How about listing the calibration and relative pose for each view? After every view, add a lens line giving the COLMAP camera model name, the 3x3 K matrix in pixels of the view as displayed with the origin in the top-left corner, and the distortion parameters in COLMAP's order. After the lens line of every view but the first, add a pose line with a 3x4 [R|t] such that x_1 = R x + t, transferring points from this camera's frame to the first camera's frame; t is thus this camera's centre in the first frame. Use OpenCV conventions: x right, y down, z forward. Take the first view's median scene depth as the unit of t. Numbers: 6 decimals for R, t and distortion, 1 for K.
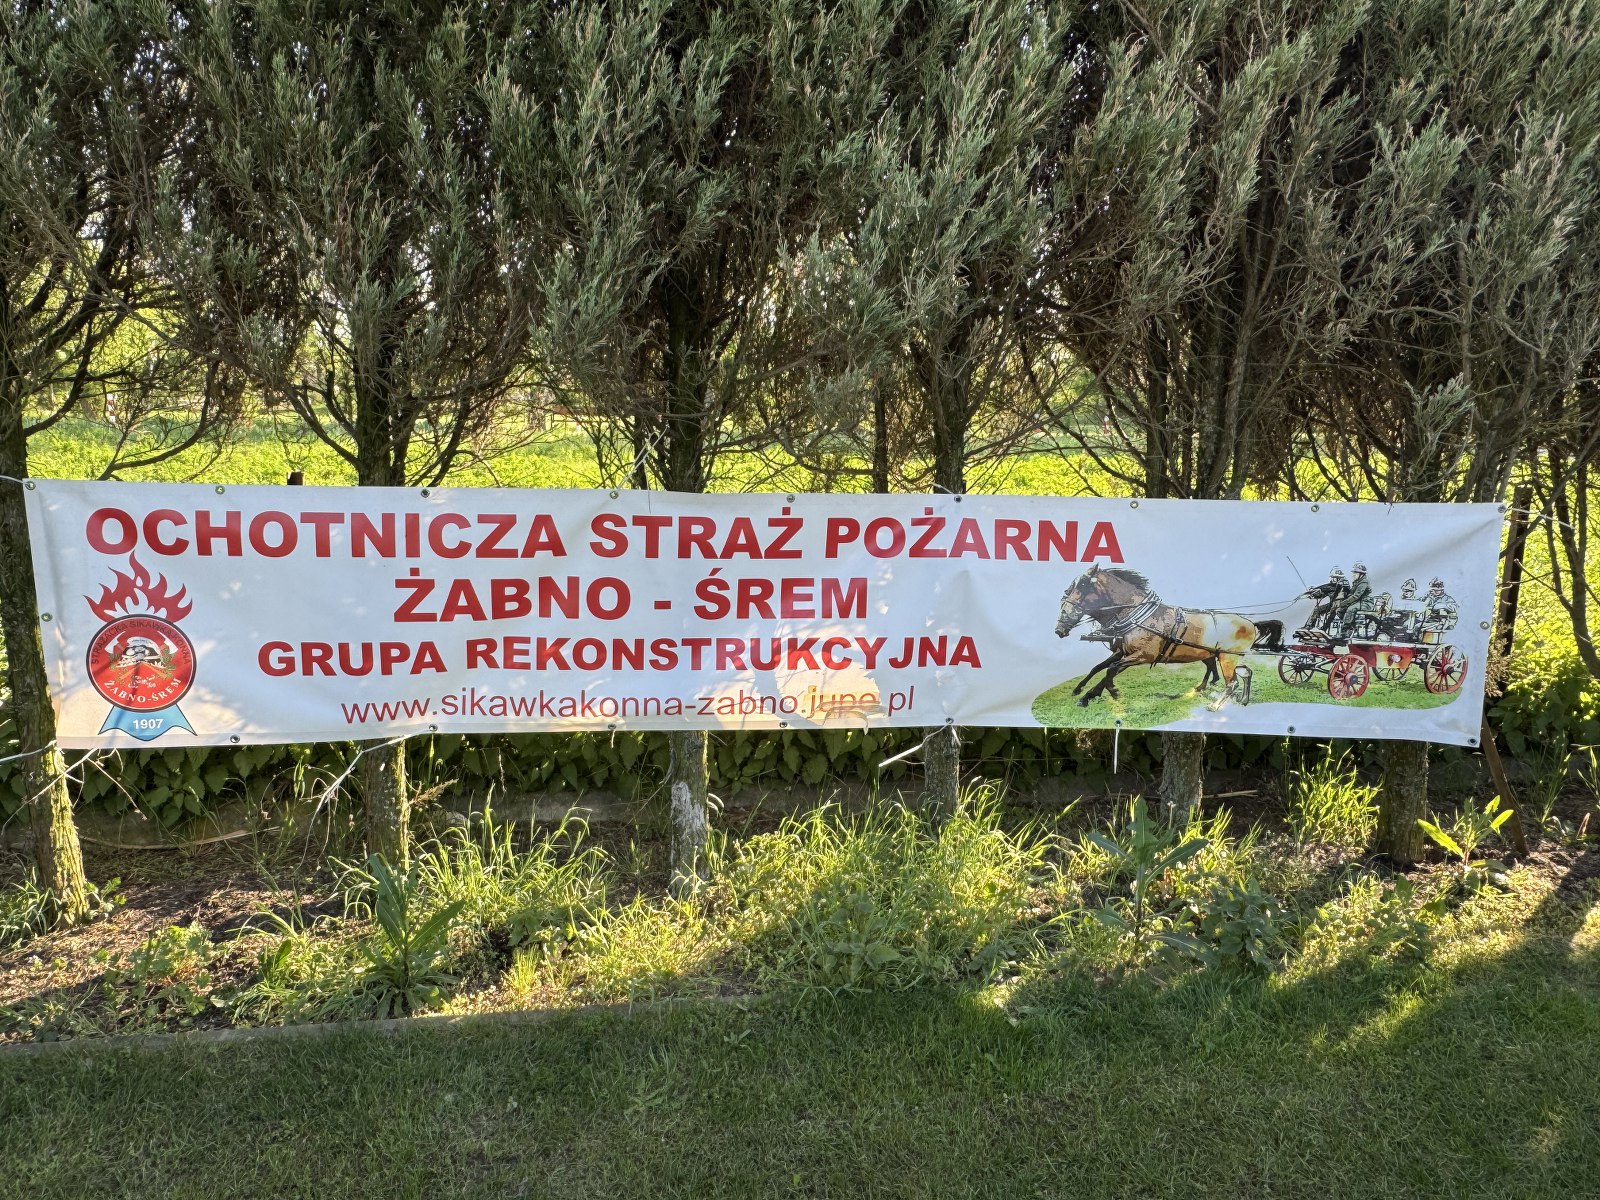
lens RADIAL K [[1119.3, 0, 791.3], [0, 1119.3, 608.9], [0, 0, 1]] dist [-0.008955, 0.000495]
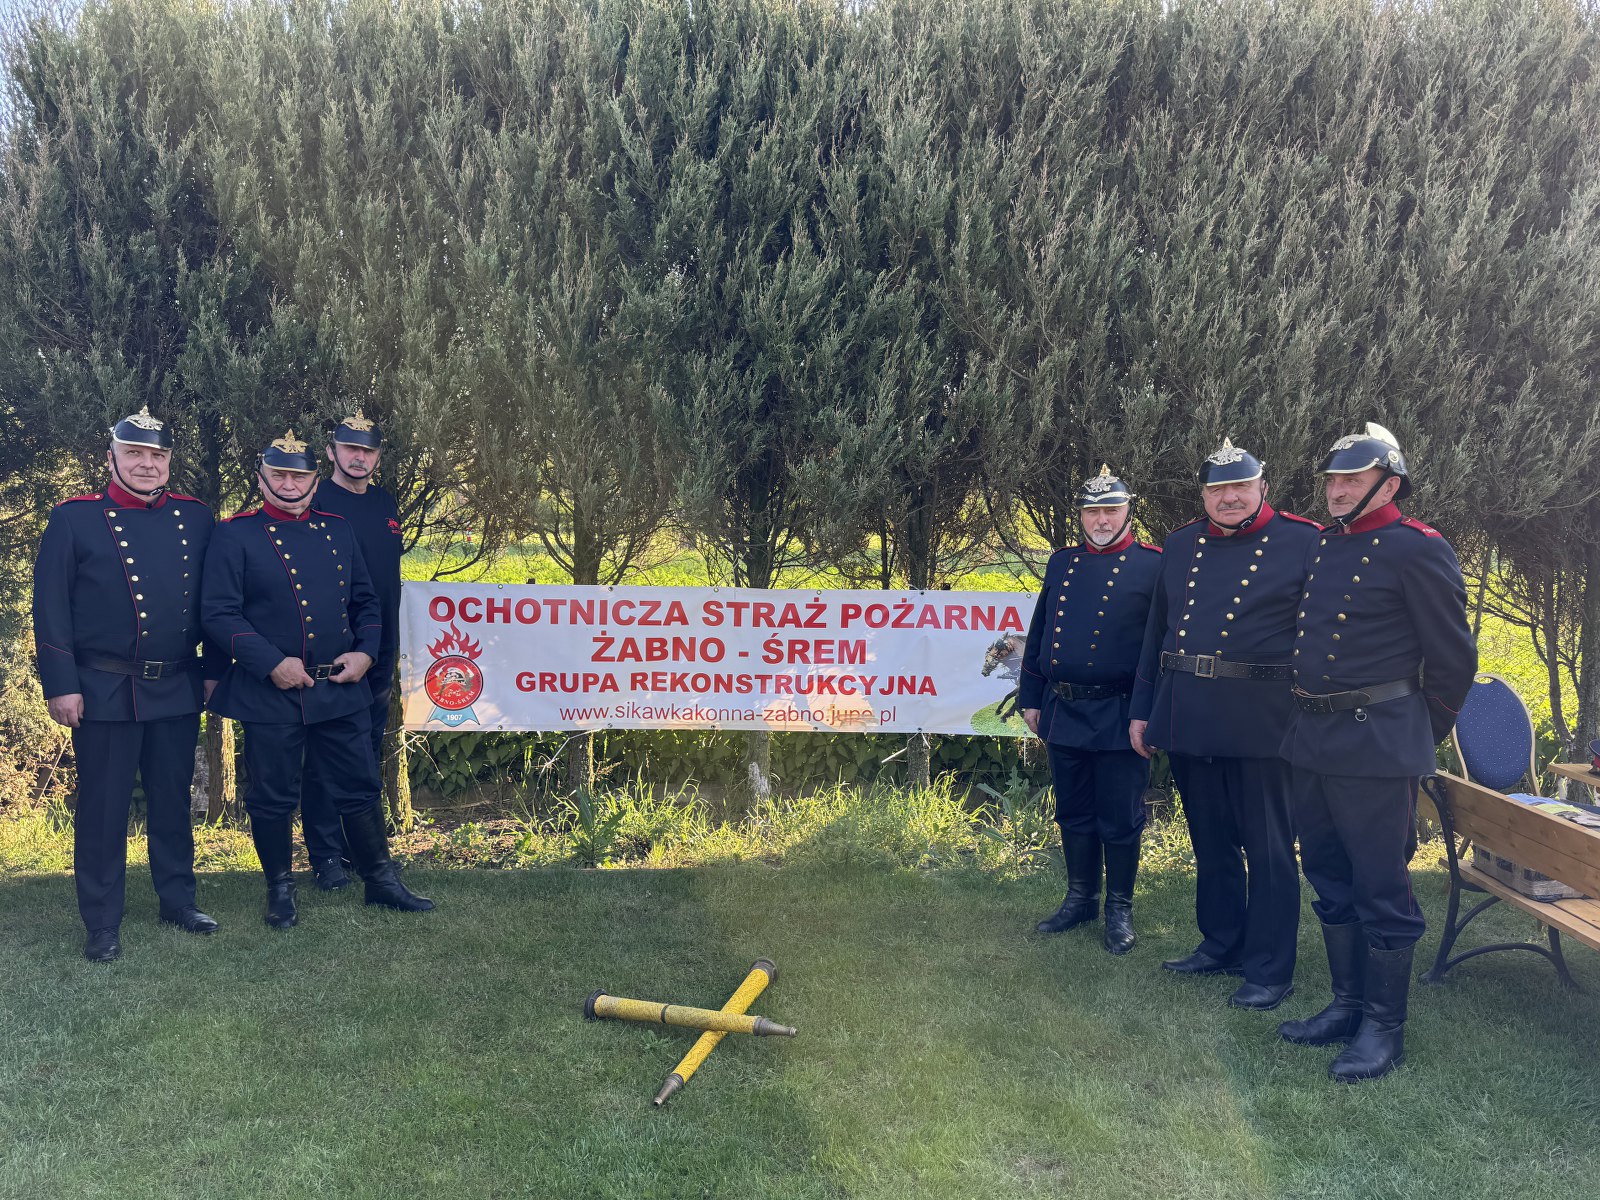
lens RADIAL K [[1310.4, 0, 801.8], [0, 1310.4, 606.5], [0, 0, 1]] dist [0.195056, -0.461284]
pose [[0.990544, -0.000212, -0.137198, 0.247572], [-0.015022, 0.993819, -0.109991, 0.142945], [0.136374, 0.111012, 0.984418, -0.966771]]
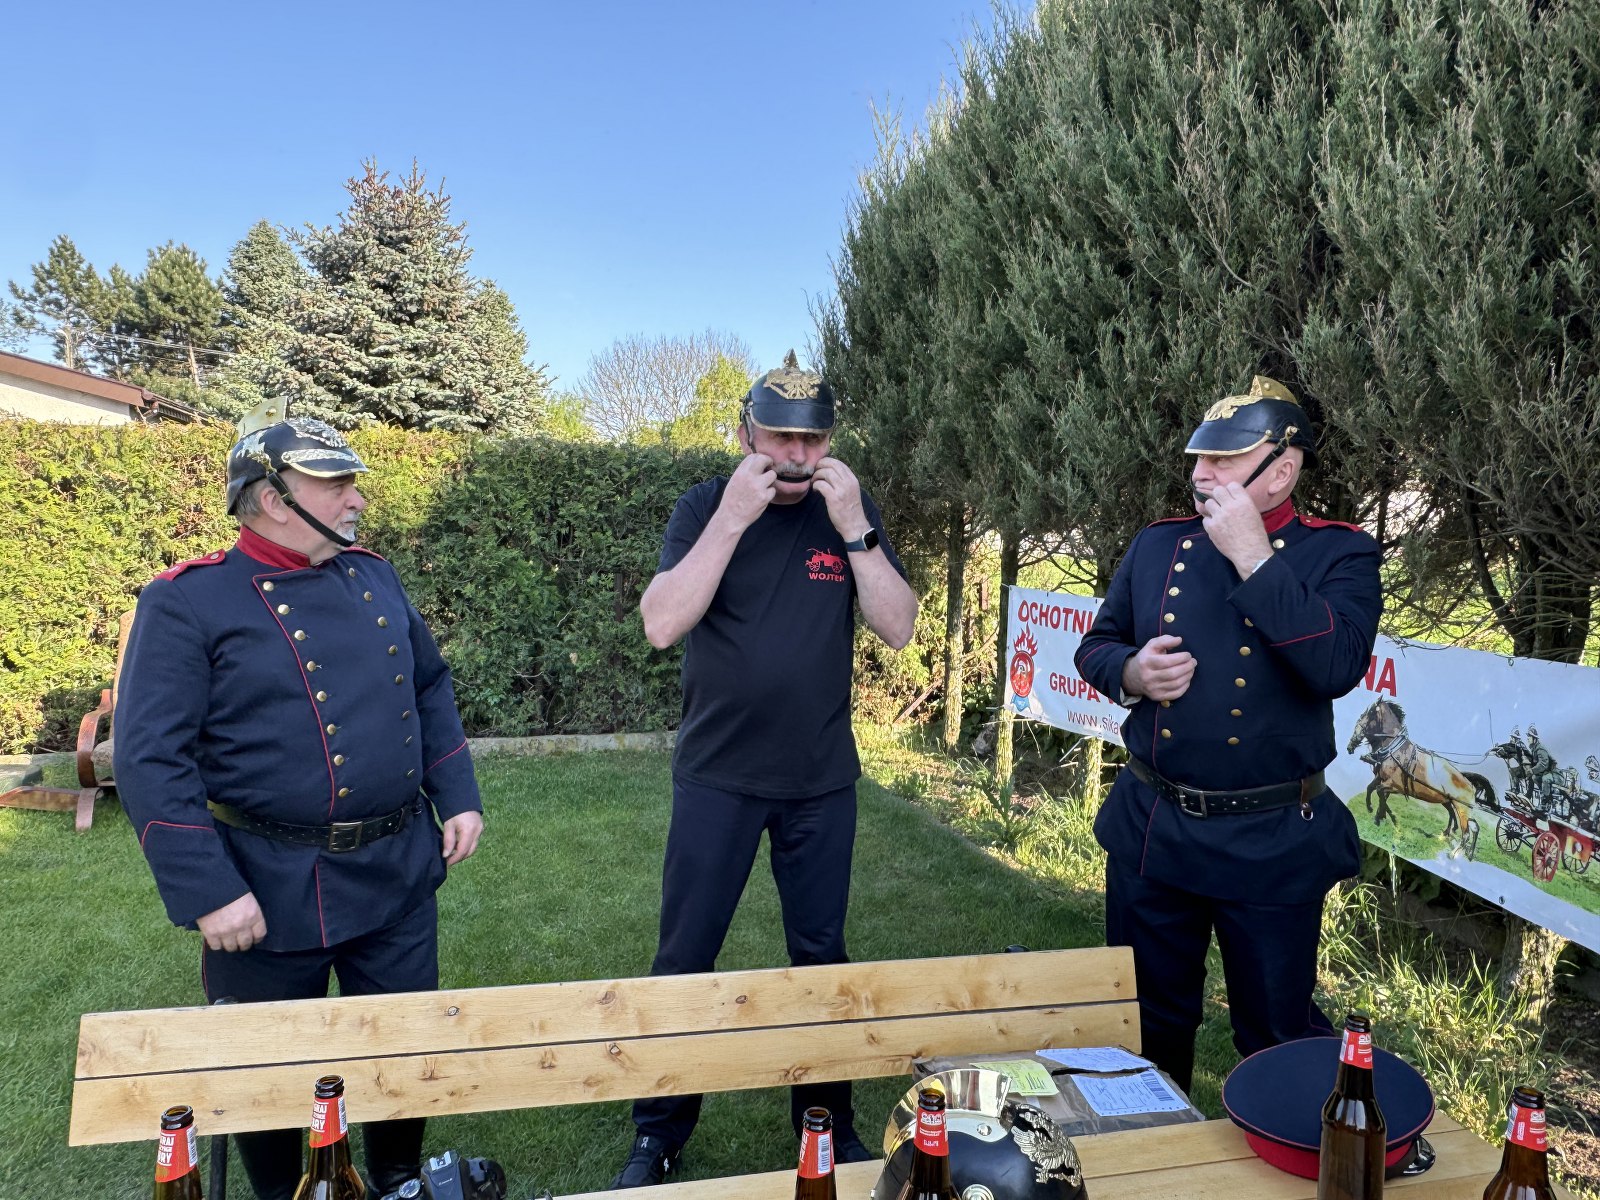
lens RADIAL K [[1119.3, 0, 791.3], [0, 1119.3, 608.9], [0, 0, 1]] dist [-0.008955, 0.000495]
pose [[0.111072, 0.050727, -0.992517, 1.354741], [-0.187609, 0.981810, 0.029185, -0.048180], [0.975944, 0.182964, 0.118569, 0.284291]]
